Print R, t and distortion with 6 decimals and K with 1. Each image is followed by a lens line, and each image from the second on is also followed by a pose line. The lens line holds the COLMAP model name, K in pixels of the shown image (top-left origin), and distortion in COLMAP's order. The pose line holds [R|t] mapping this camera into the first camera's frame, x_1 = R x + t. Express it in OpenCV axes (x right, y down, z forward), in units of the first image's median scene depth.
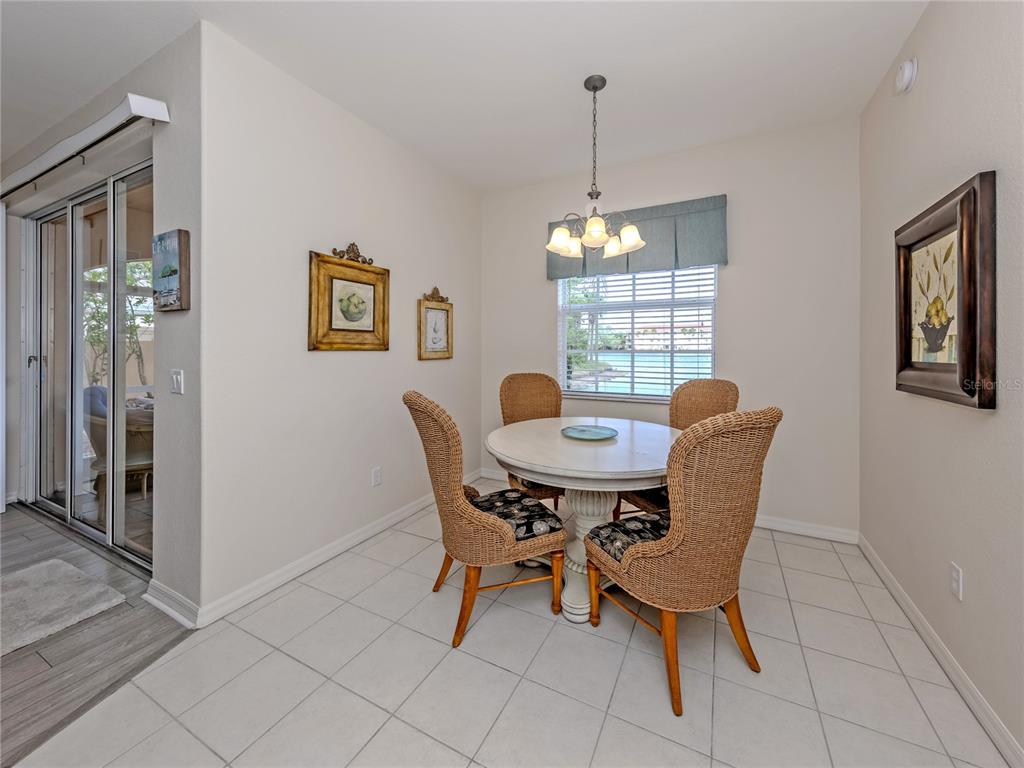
lens RADIAL K [[390.0, 0, 528.0], [0, 390.0, 353.5], [0, 0, 1]] dist [0.011106, -0.000566]
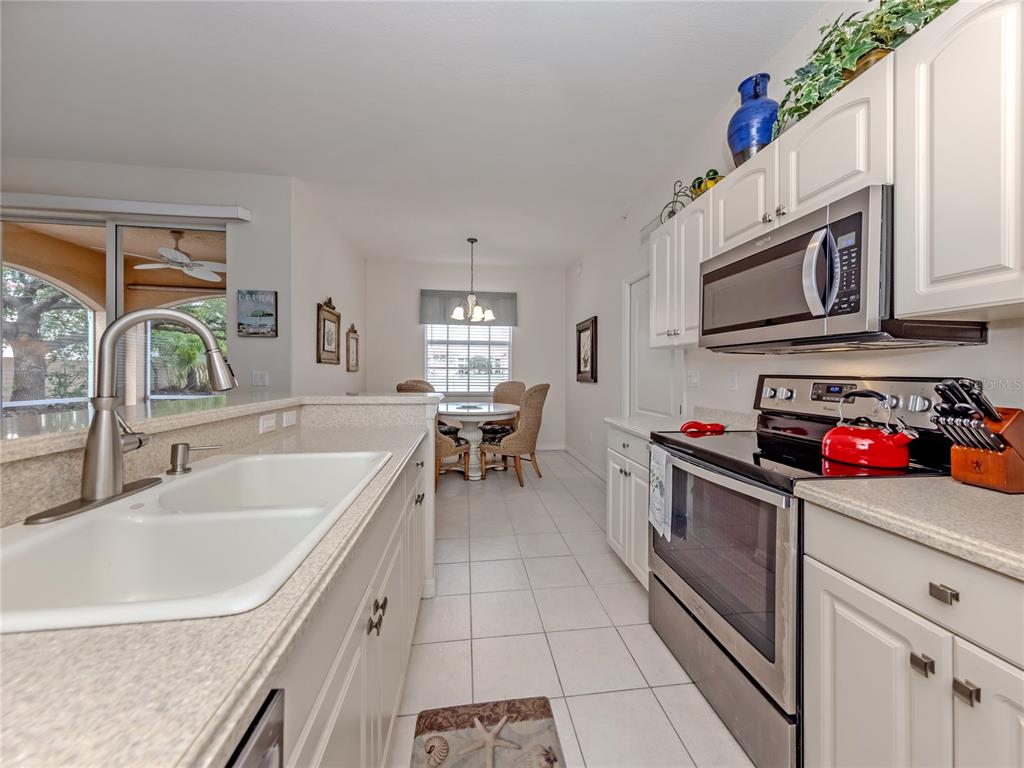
lens RADIAL K [[390.0, 0, 512.8], [0, 390.0, 381.4], [0, 0, 1]] dist [0.011106, -0.000566]
pose [[0.830550, -0.003245, 0.556935, -1.005671], [-0.002257, 0.999955, 0.009192, 0.069223], [-0.556940, -0.008891, 0.830505, -1.071703]]
